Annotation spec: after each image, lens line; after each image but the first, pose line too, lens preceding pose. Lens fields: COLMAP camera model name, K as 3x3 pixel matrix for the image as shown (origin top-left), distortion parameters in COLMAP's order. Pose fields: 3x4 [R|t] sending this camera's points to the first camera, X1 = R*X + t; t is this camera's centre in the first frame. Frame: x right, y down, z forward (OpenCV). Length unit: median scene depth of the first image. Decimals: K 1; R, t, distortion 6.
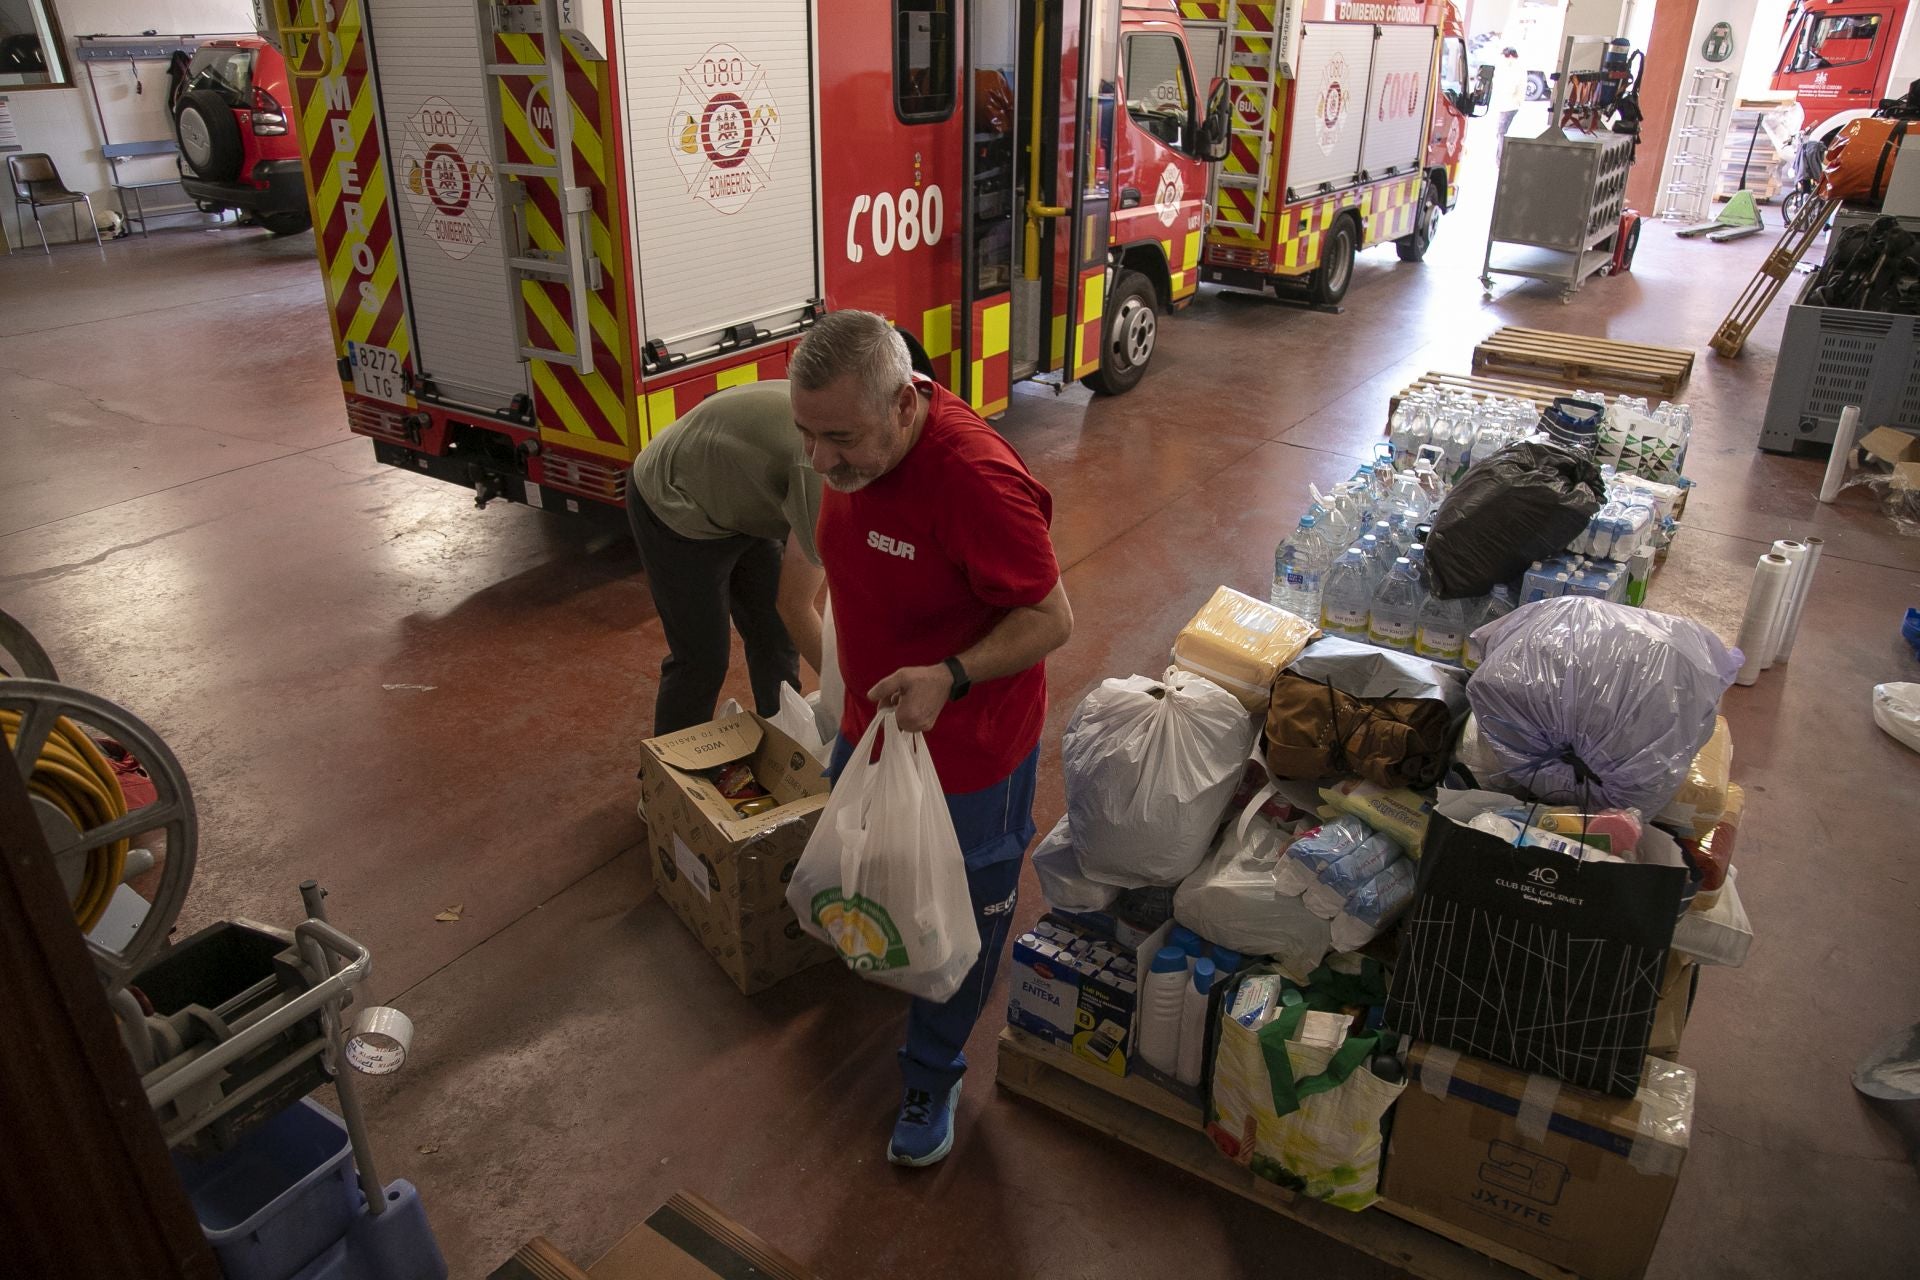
lens RADIAL K [[1326.5, 0, 960.7], [0, 1326.5, 651.6], [0, 0, 1]] dist [-0.122080, 0.070693]
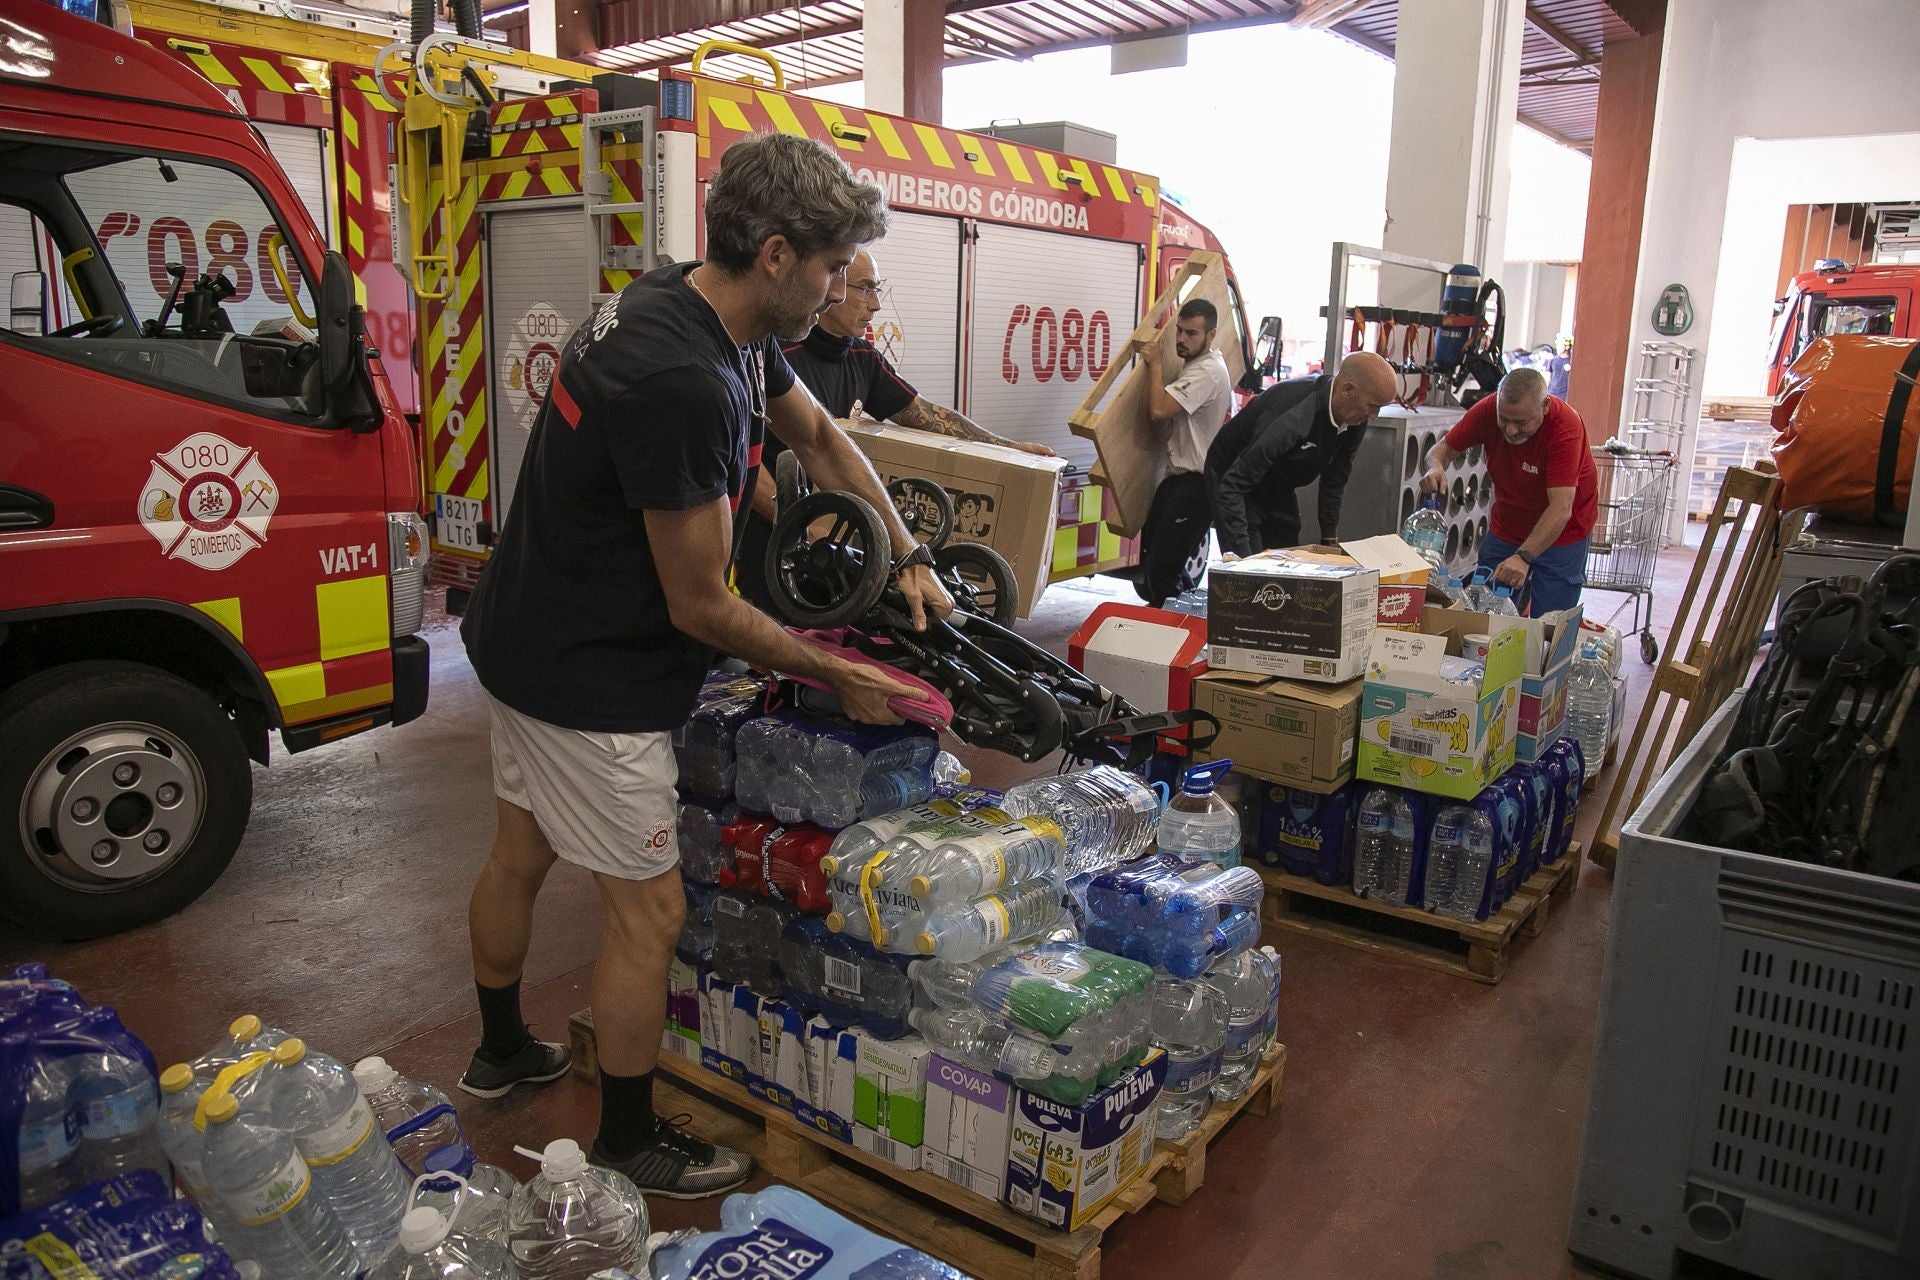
lens RADIAL K [[1341.6, 0, 960.1], [0, 1341.6, 651.8], [0, 0, 1]] dist [-0.122105, 0.071132]
pose [[0.998676, 0.024585, -0.045177, 0.437250], [-0.034227, 0.973305, -0.226950, -0.206133], [0.038391, 0.228196, 0.972858, 0.583100]]
